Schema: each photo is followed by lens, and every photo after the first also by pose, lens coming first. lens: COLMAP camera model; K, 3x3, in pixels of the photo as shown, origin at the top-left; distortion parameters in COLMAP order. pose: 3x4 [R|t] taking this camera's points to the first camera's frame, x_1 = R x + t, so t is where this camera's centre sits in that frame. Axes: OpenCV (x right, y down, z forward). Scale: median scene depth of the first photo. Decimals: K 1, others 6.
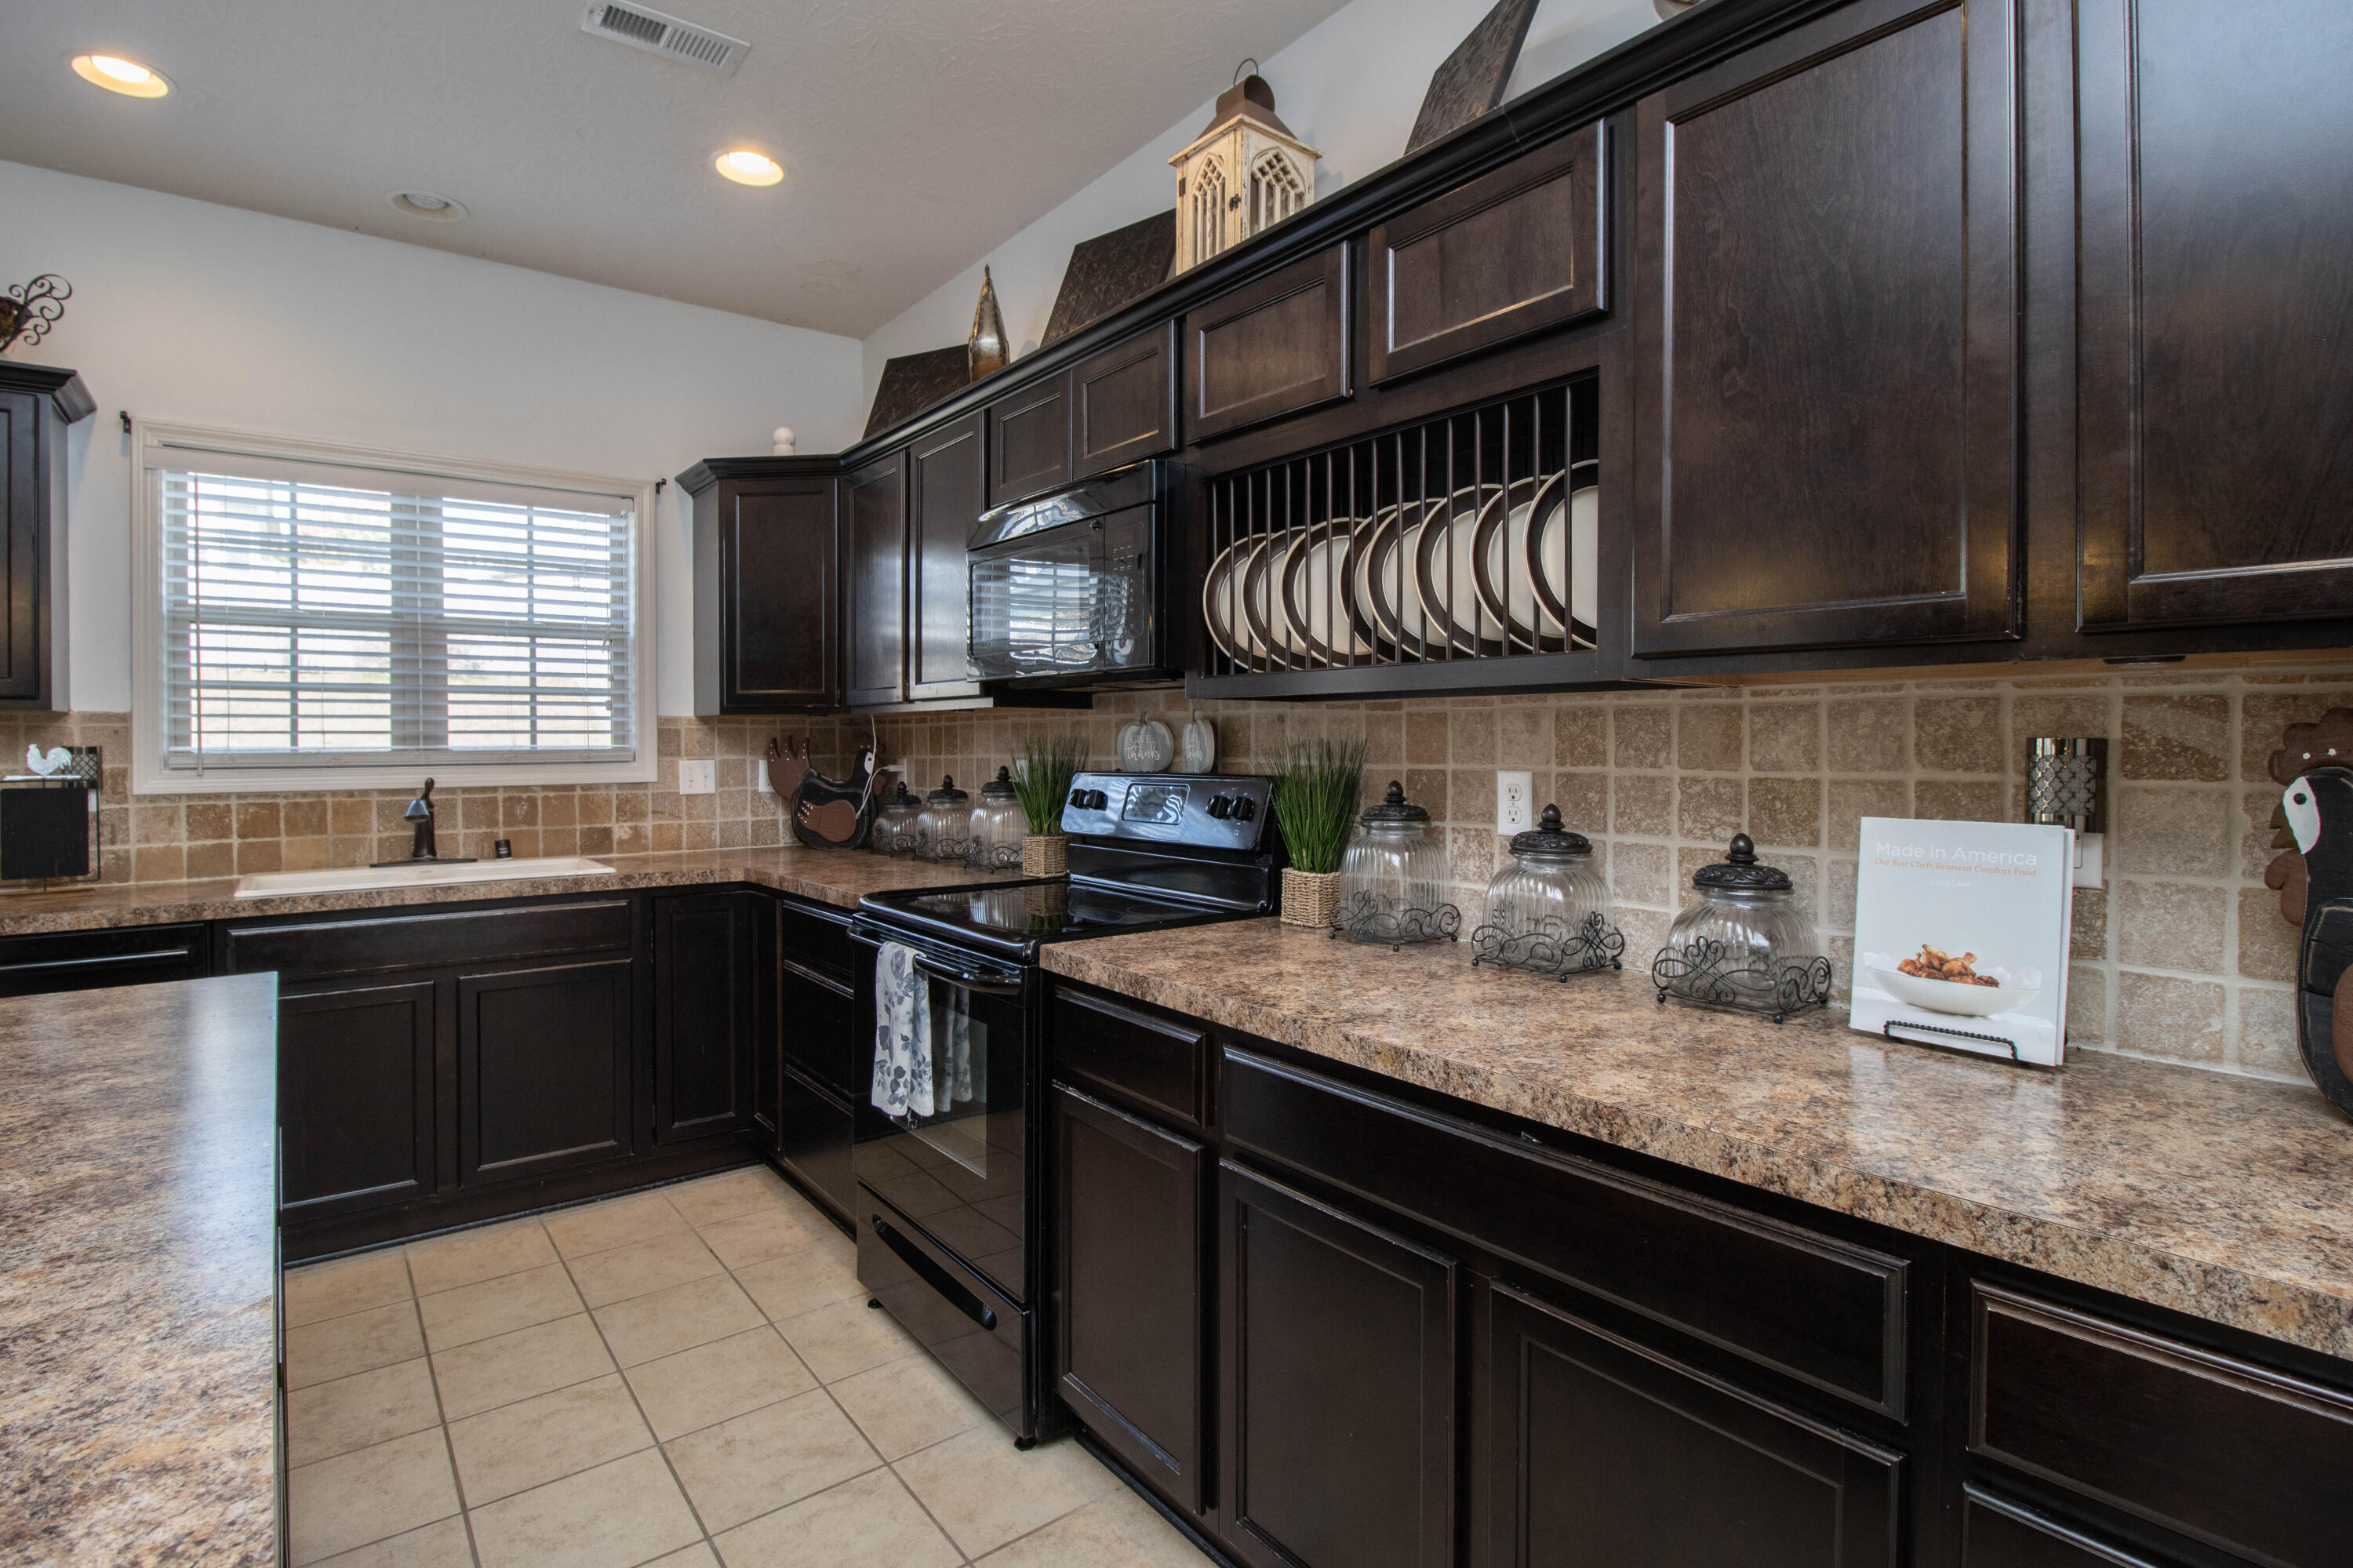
lens RADIAL K [[1133.5, 0, 1186.9], [0, 1133.5, 741.6], [0, 0, 1]] dist [-0.003202, -0.014252]
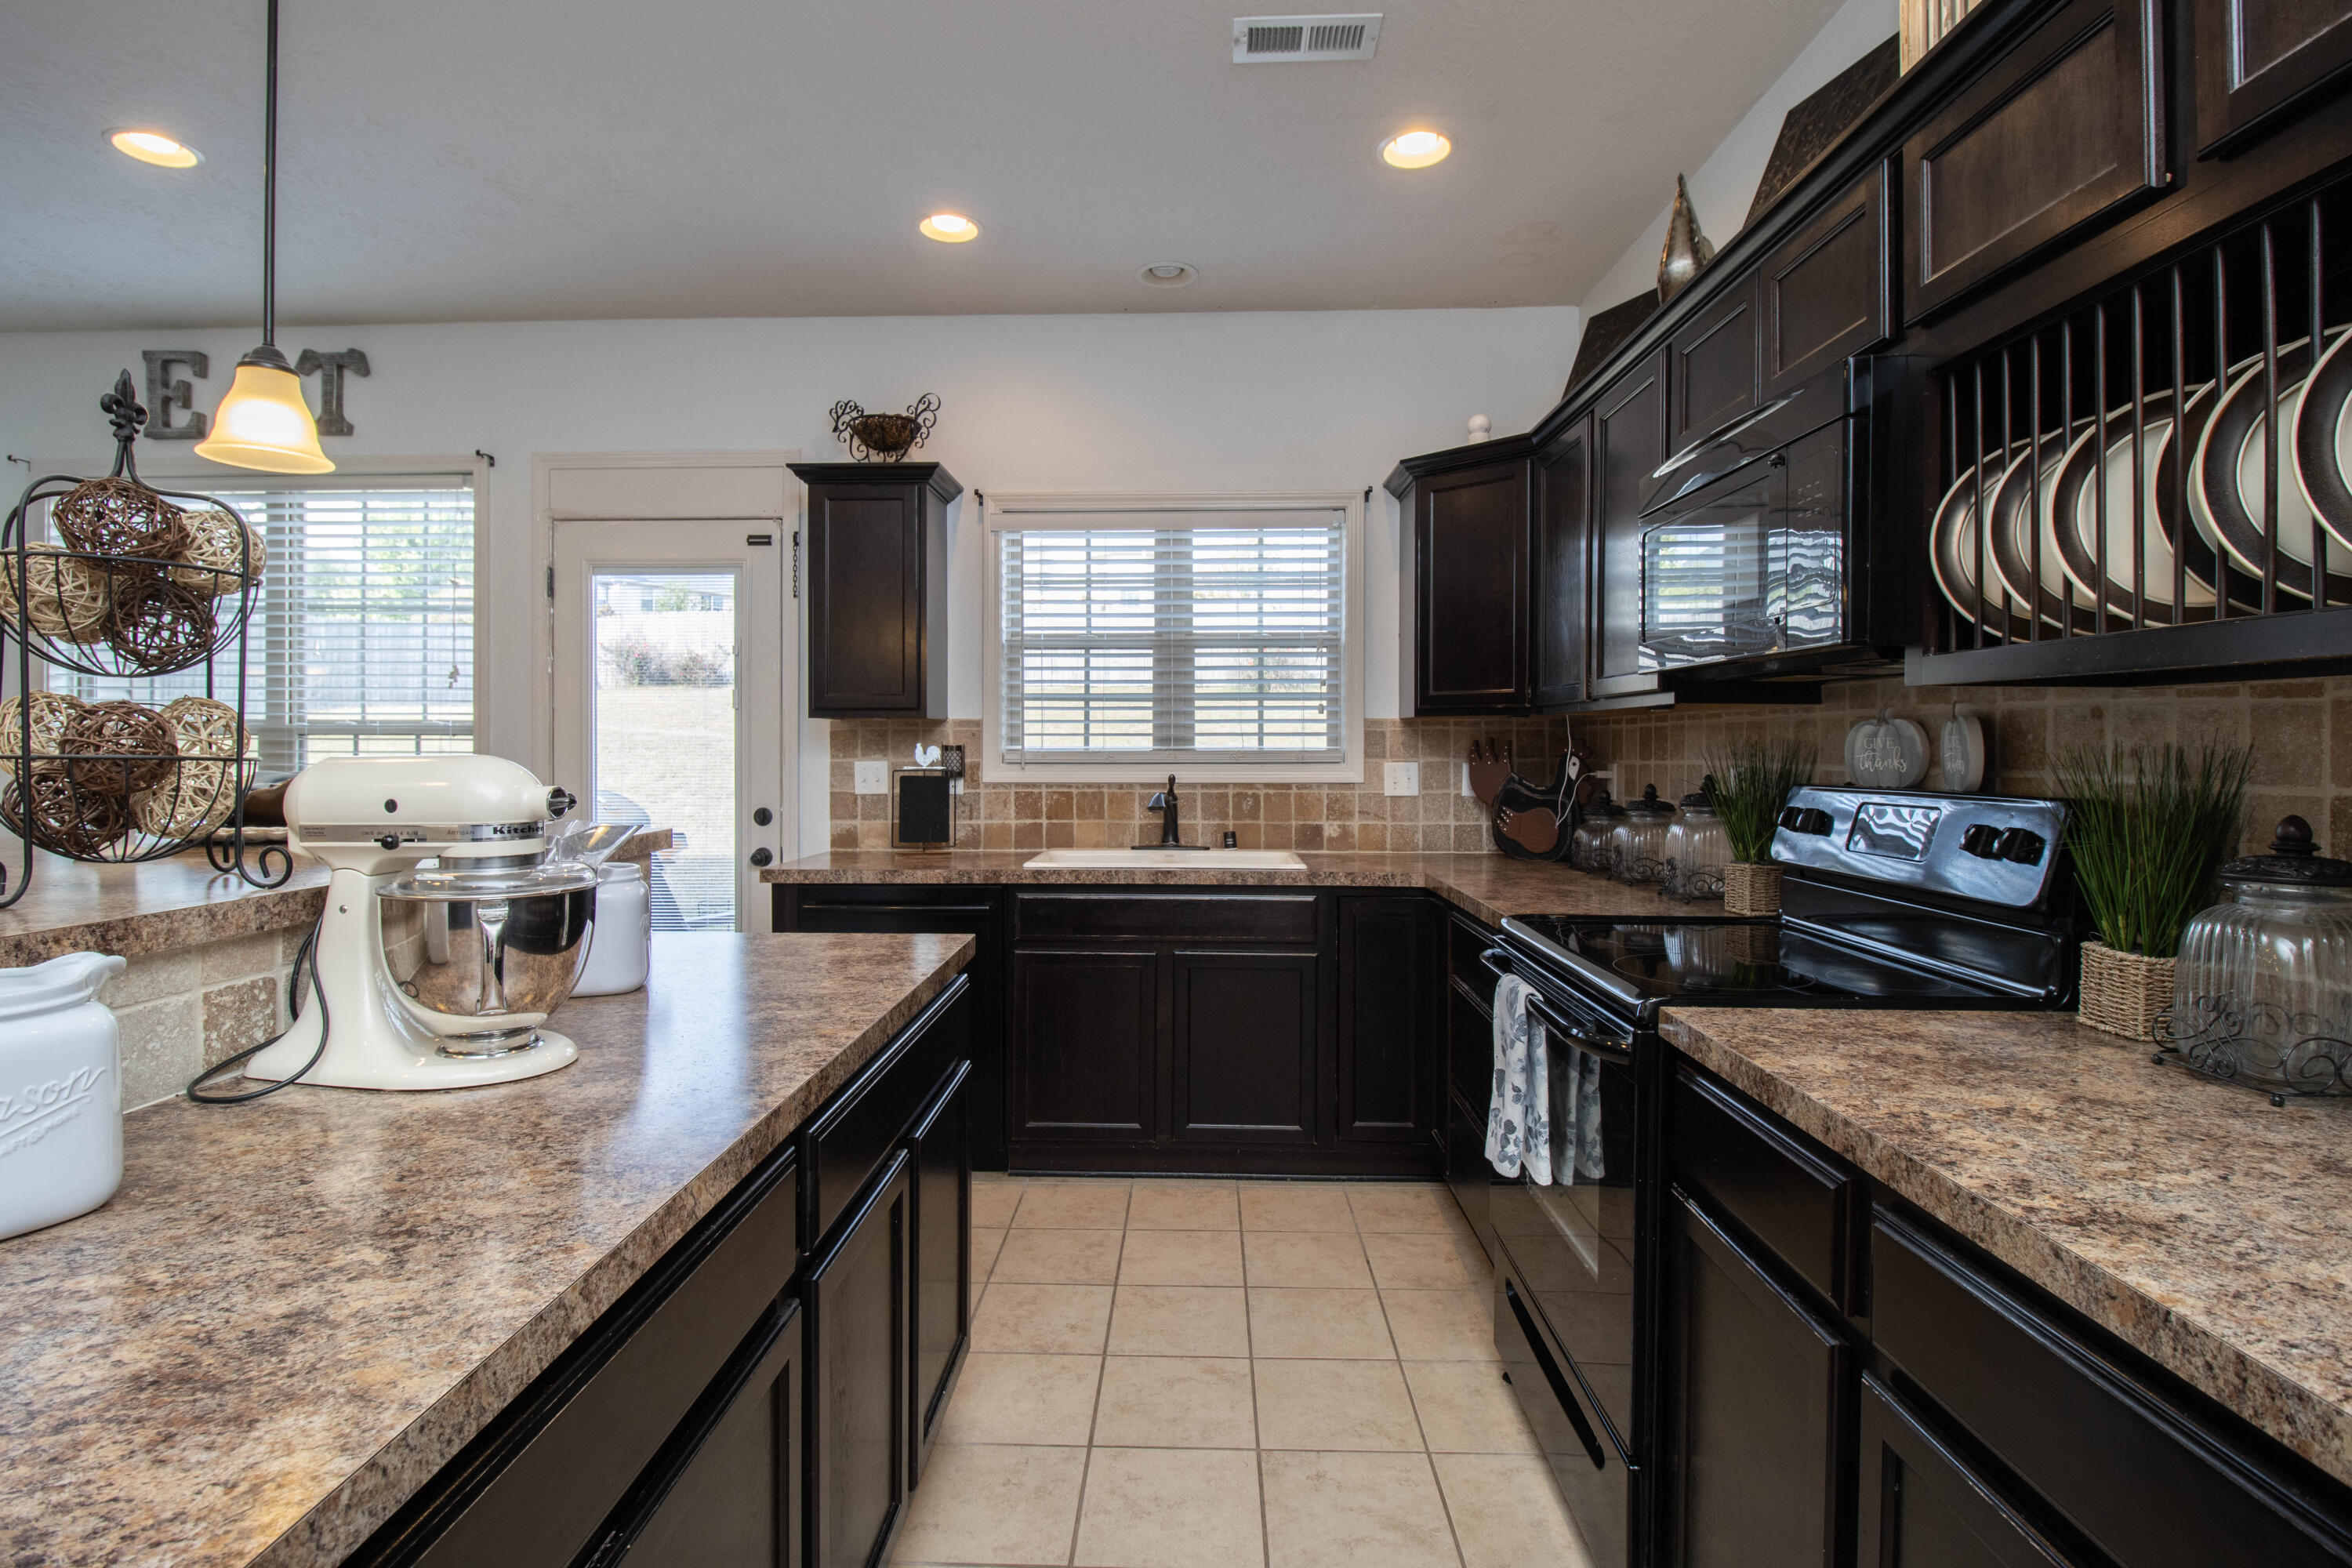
lens RADIAL K [[1132.9, 0, 1186.3], [0, 1132.9, 741.6], [0, 0, 1]] dist [-0.003202, -0.014252]
pose [[0.763125, 0.003266, -0.646243, 0.088583], [-0.004537, 0.999990, -0.000303, -0.000791], [0.646235, 0.003163, 0.763132, 0.137728]]
